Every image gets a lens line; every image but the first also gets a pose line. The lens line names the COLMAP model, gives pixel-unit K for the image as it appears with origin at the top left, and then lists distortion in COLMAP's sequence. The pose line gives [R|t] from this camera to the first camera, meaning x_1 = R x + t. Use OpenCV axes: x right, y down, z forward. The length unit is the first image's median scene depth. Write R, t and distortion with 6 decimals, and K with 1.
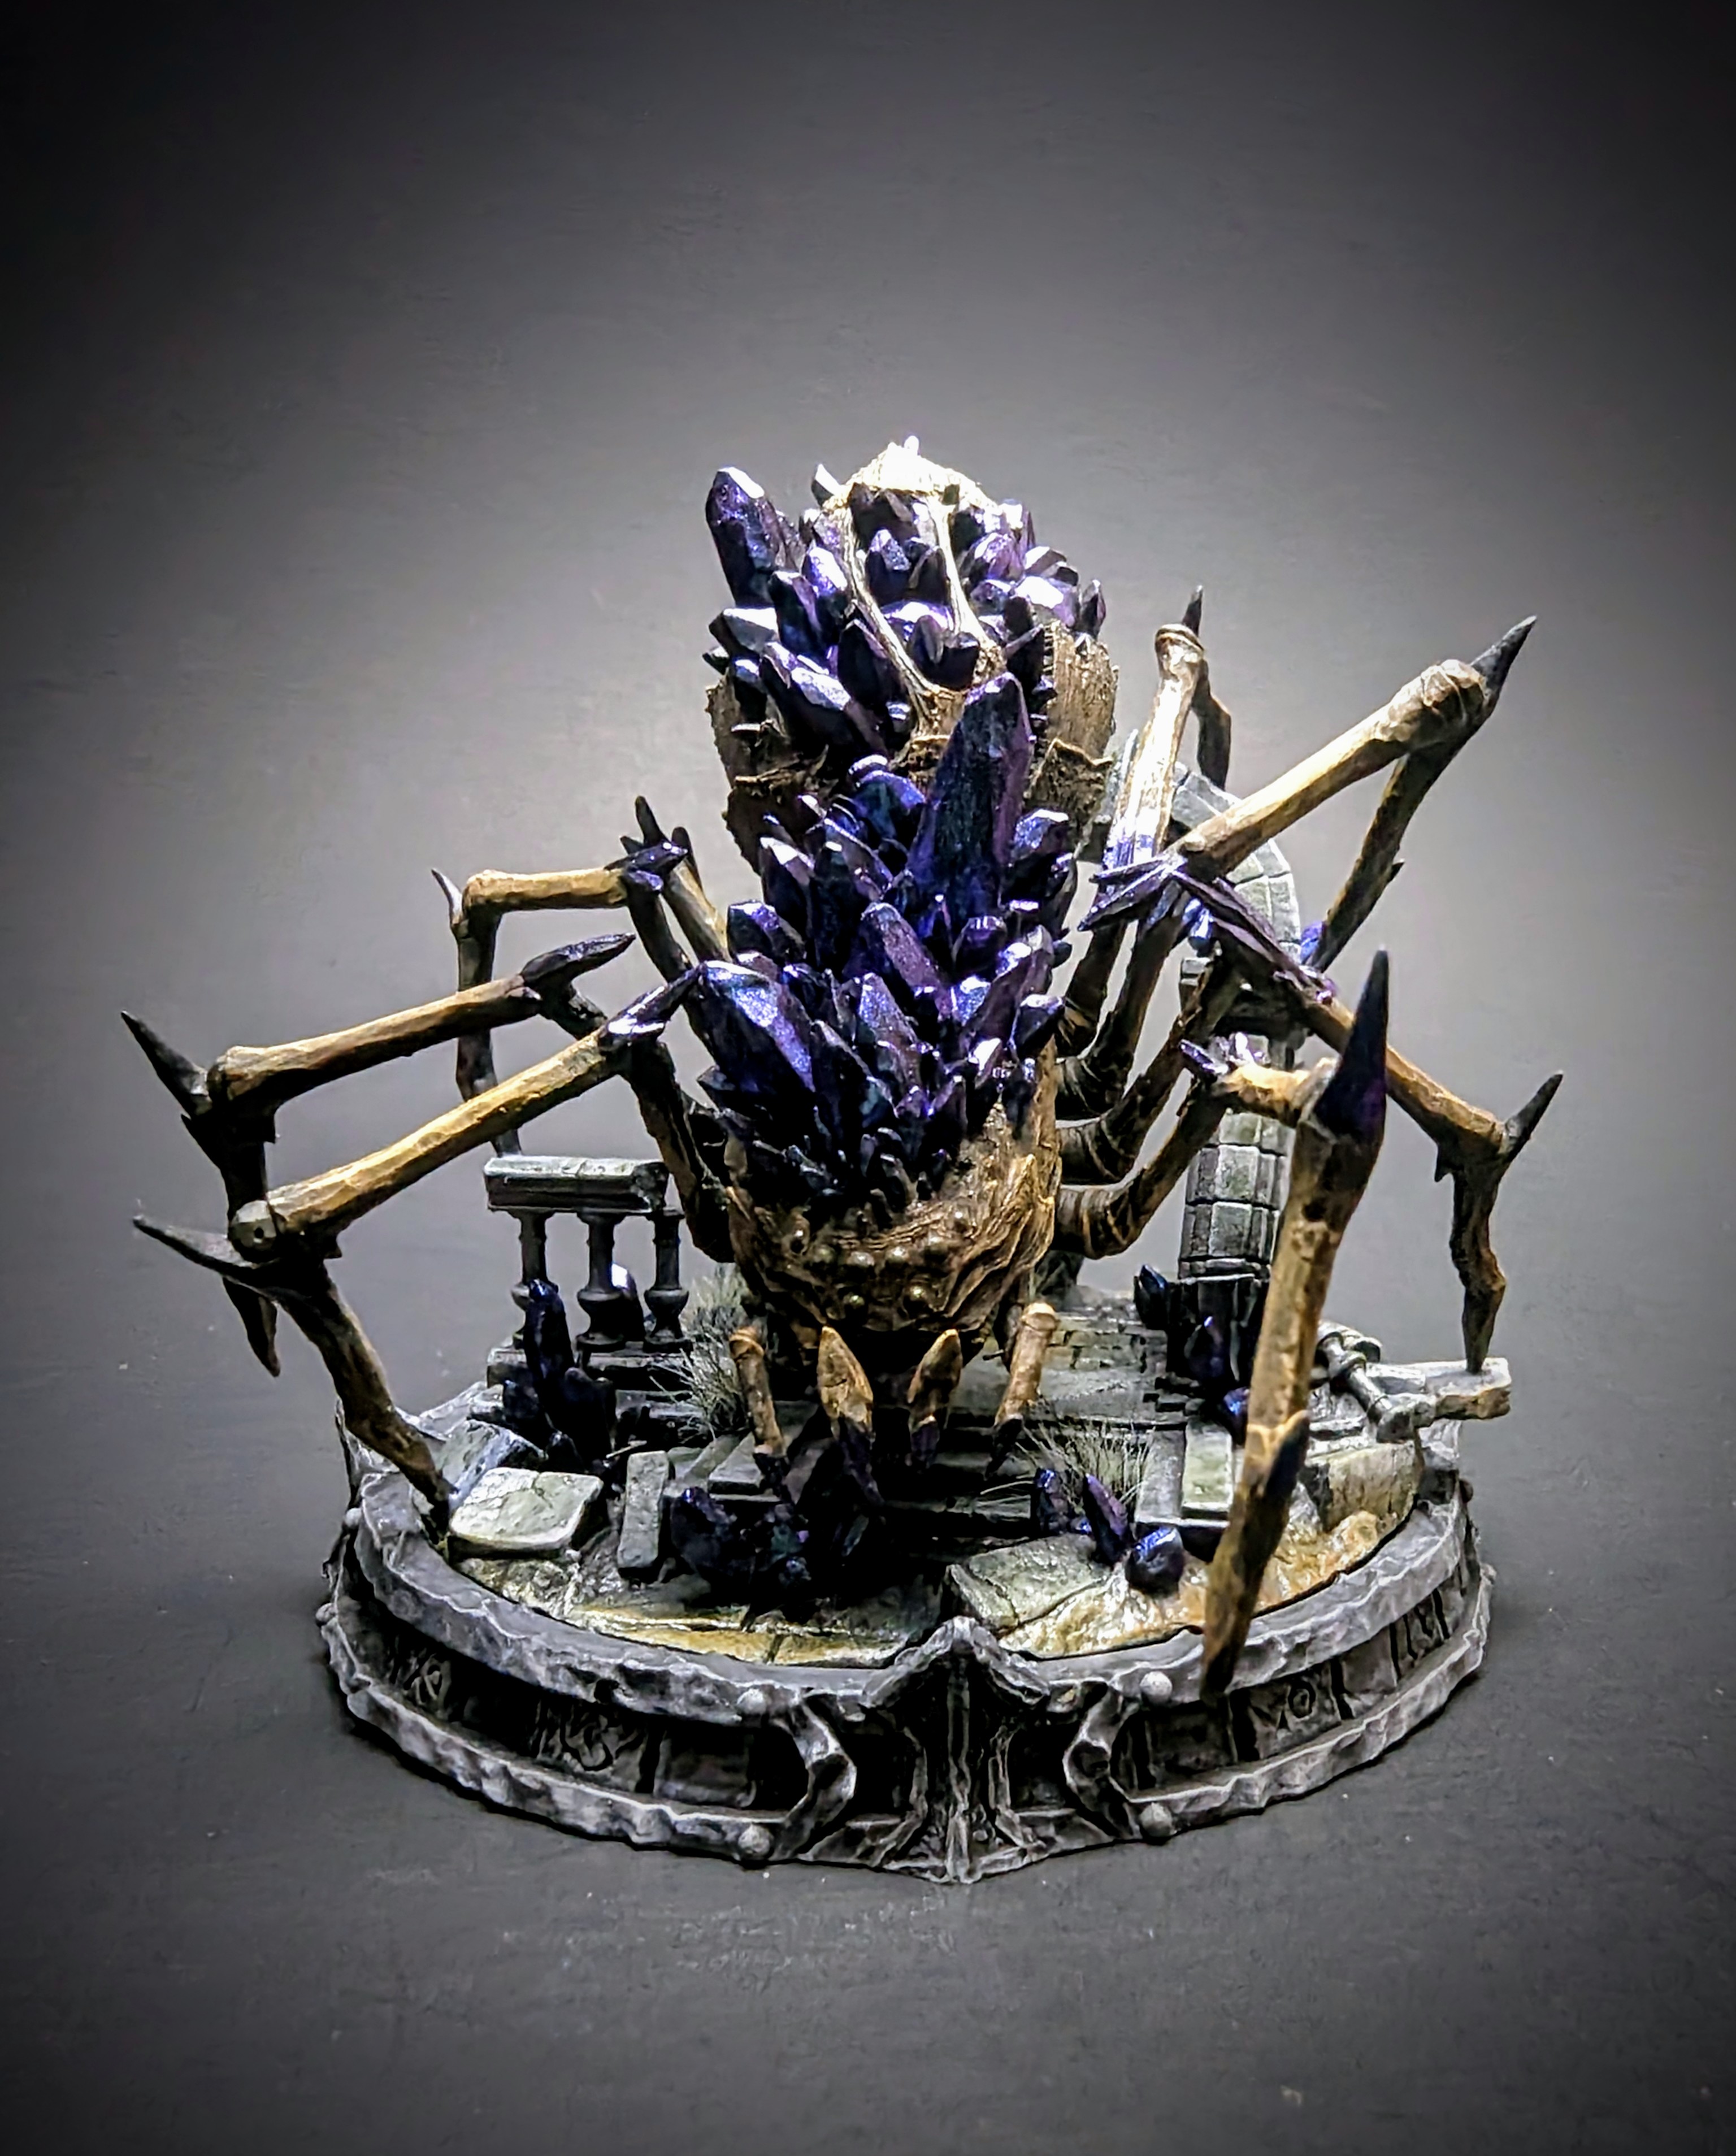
lens RADIAL K [[887.1, 0, 887.5], [0, 887.1, 1073.9], [0, 0, 1]] dist [-0.000423, 0.000927]
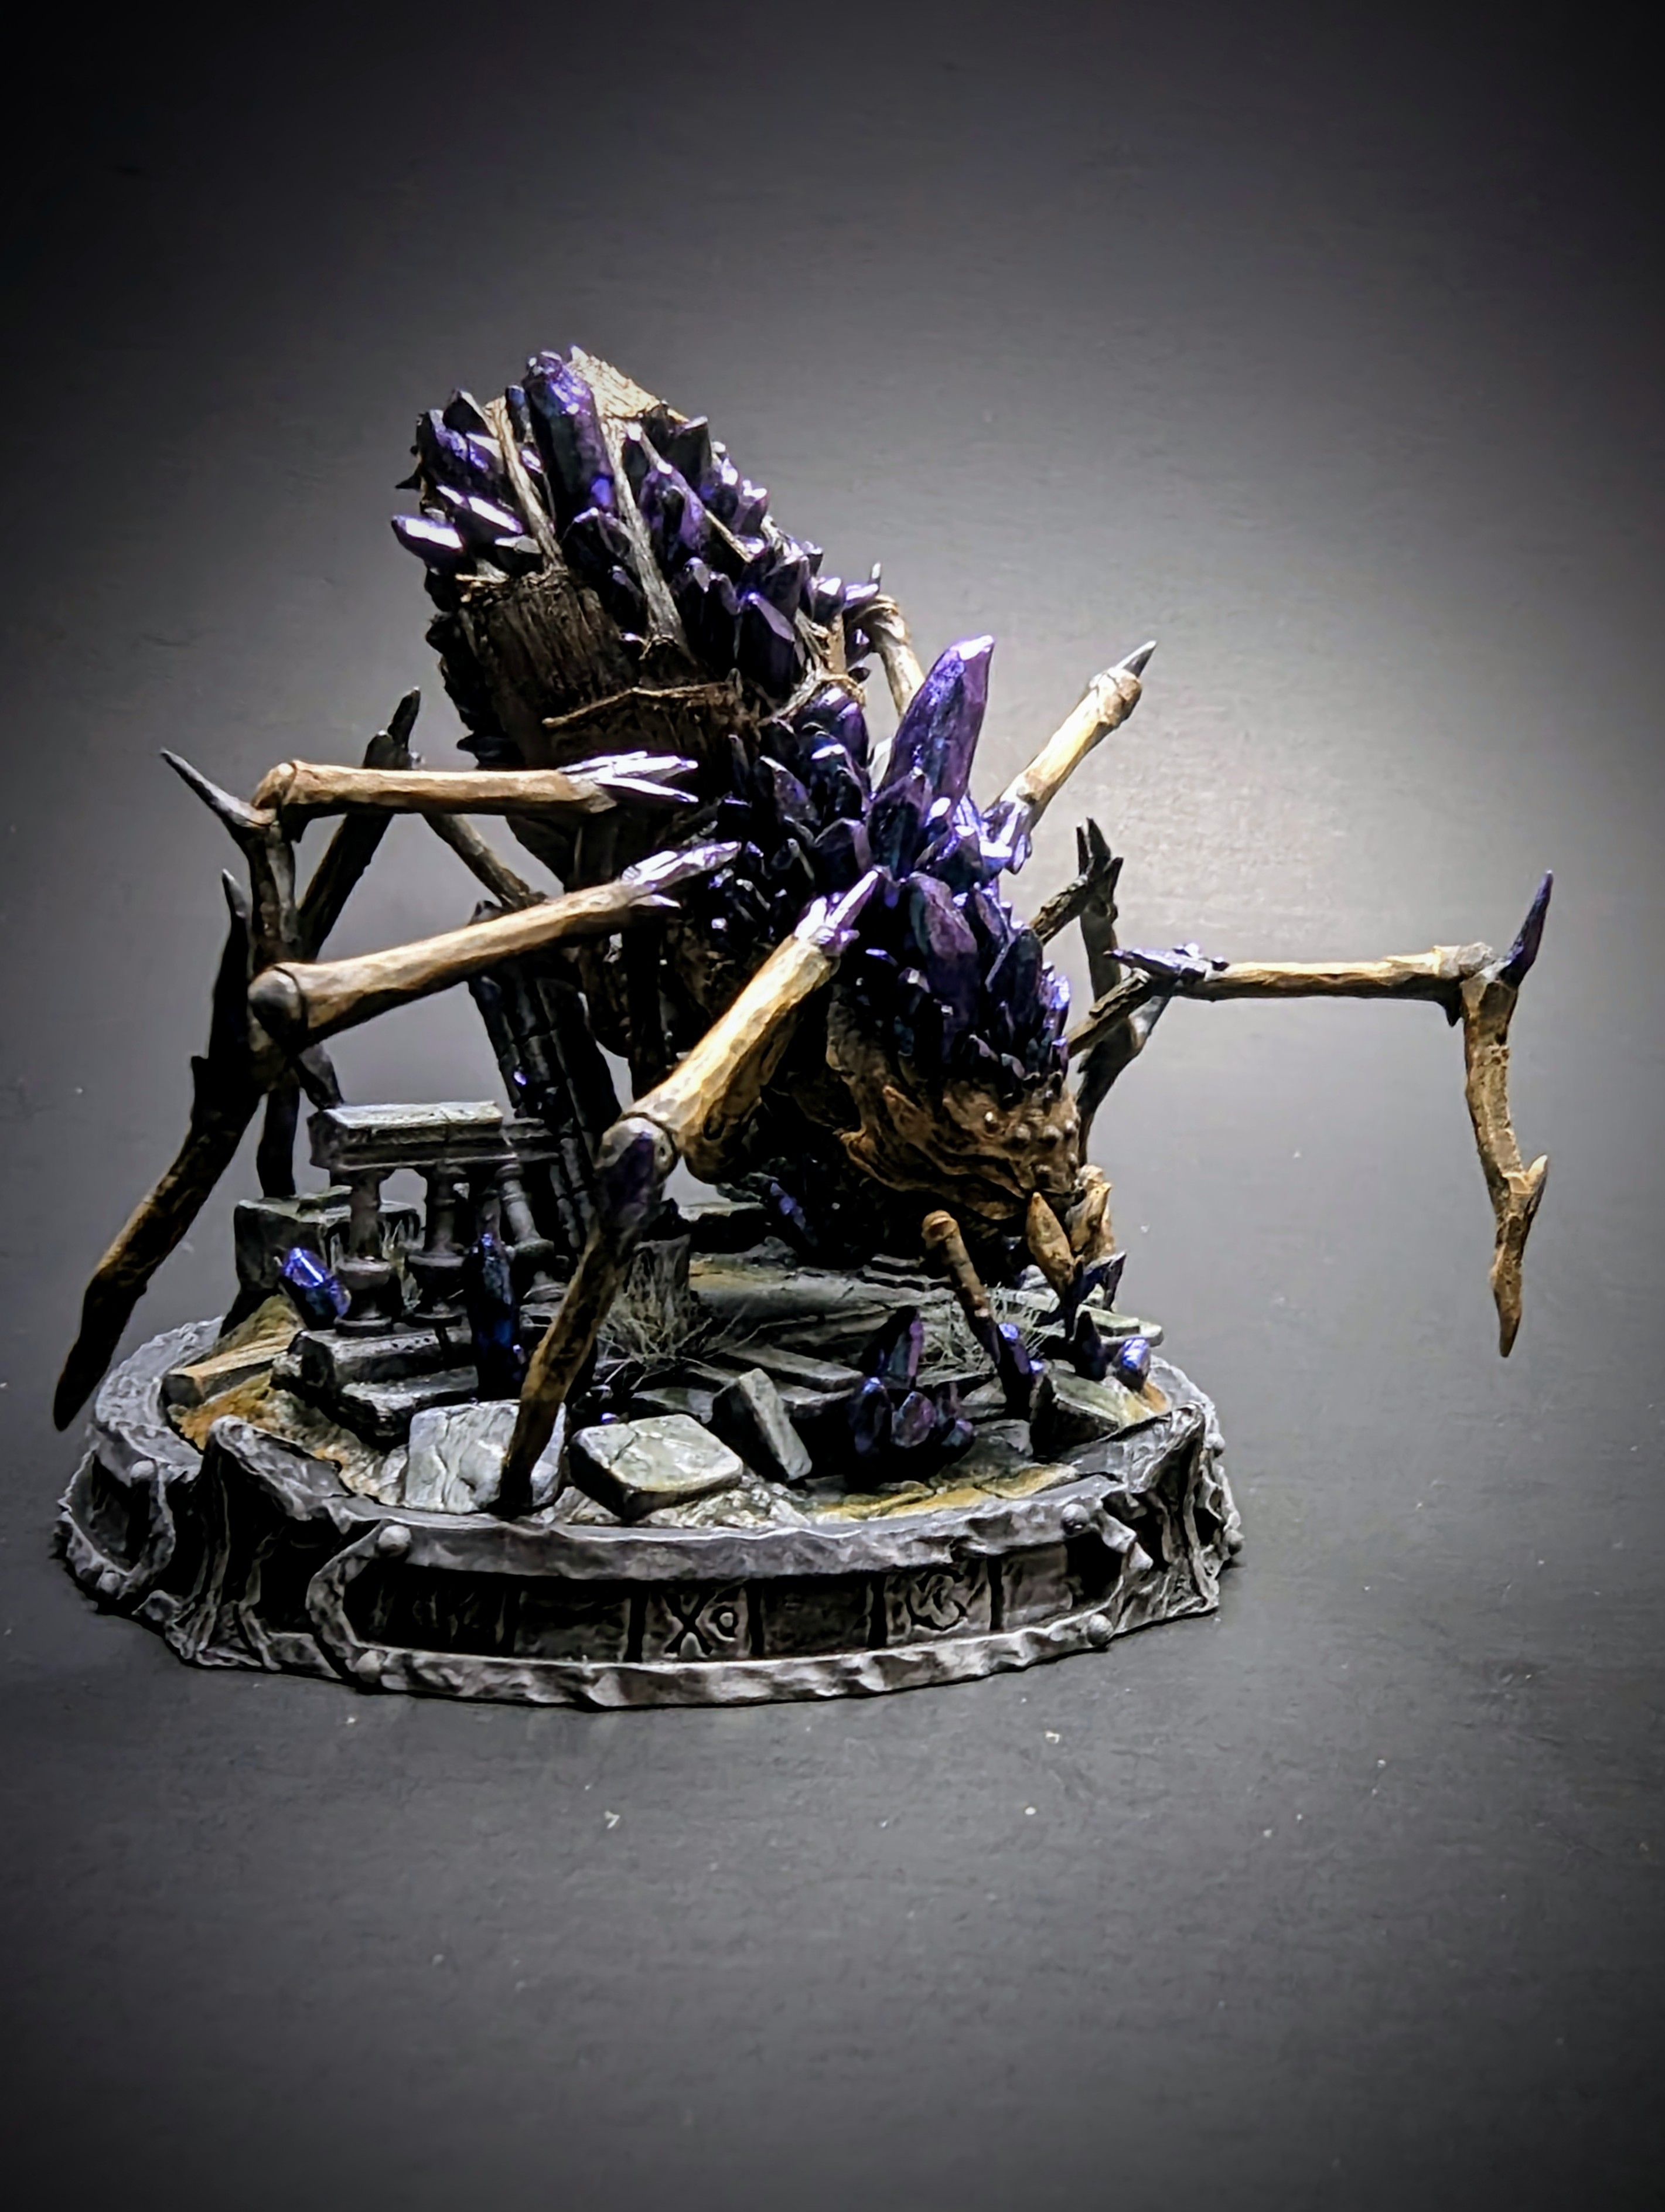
lens RADIAL K [[891.0, 0, 848.3], [0, 891.0, 1005.0], [0, 0, 1]] dist [0.000089, -0.000517]
pose [[0.890751, -0.050986, 0.451622, -0.772189], [0.057724, 0.998332, -0.001144, 0.032626], [-0.450810, 0.027088, 0.892209, 0.075705]]
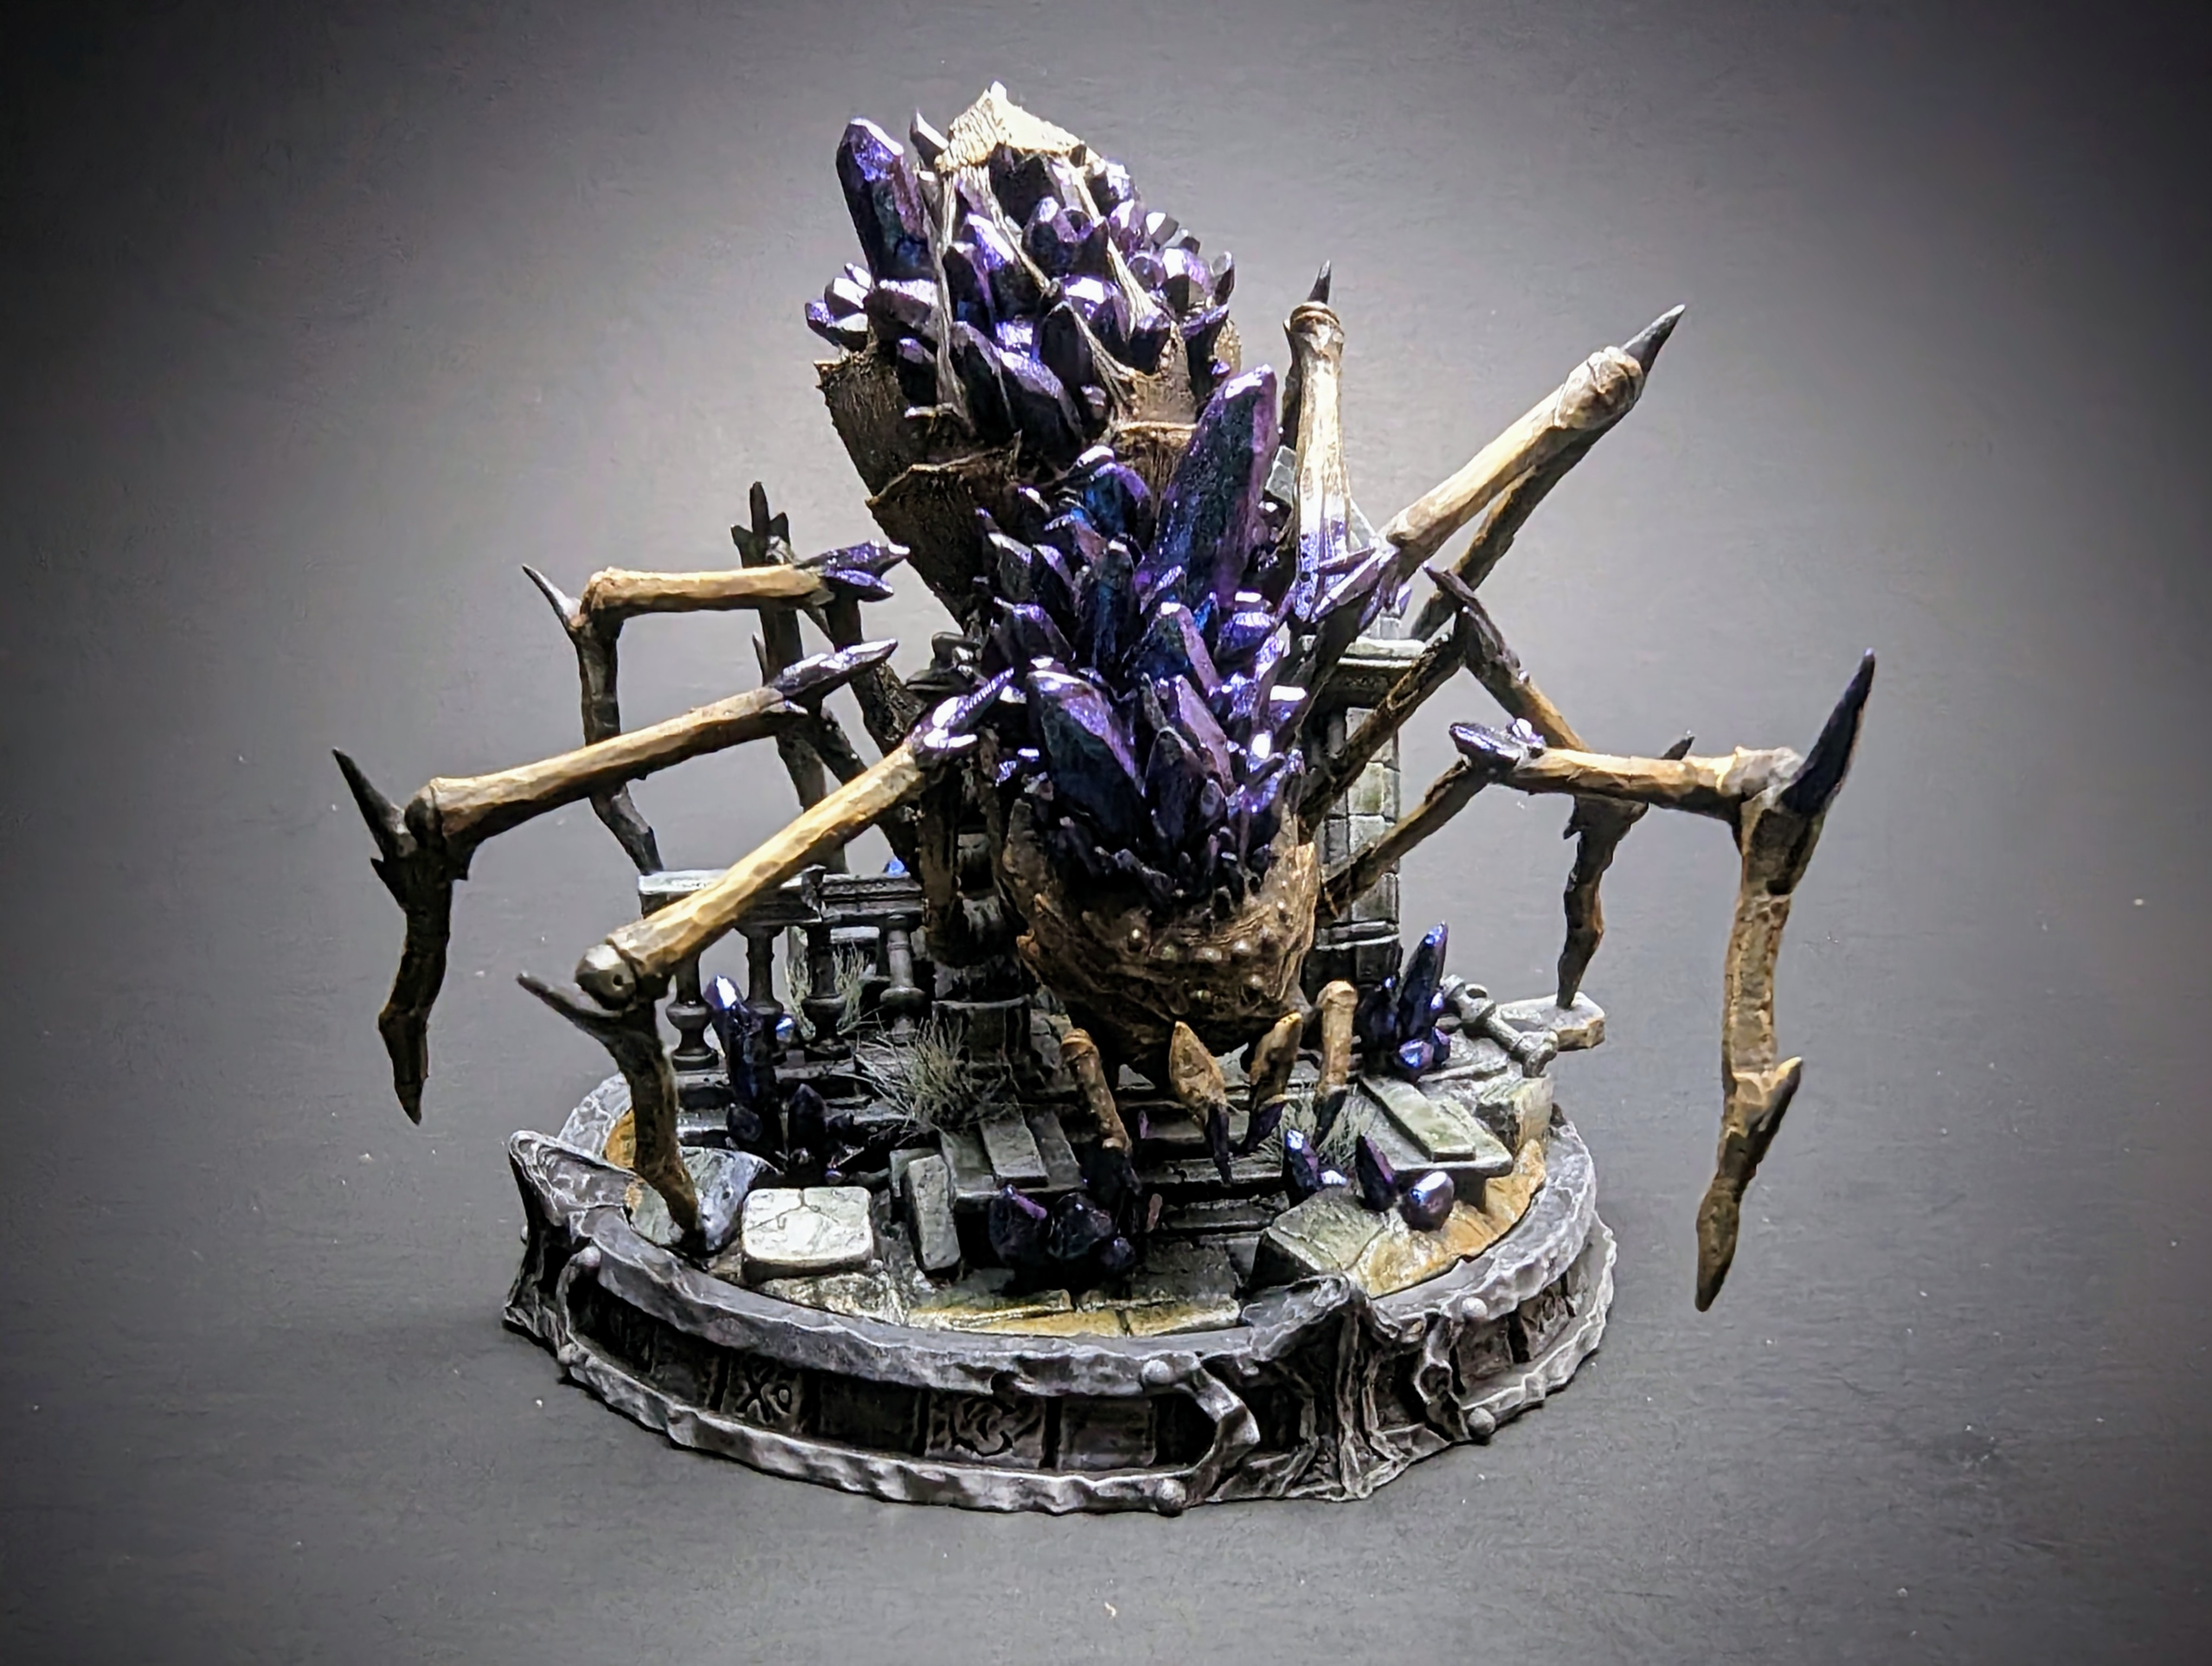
lens RADIAL K [[891.2, 0, 1098.8], [0, 891.2, 824.2], [0, 0, 1]] dist [0.000089, -0.000517]
pose [[0.989492, -0.061255, 0.130969, -0.261504], [0.051528, 0.995744, 0.076414, -0.027855], [-0.135092, -0.068863, 0.988437, -0.005357]]
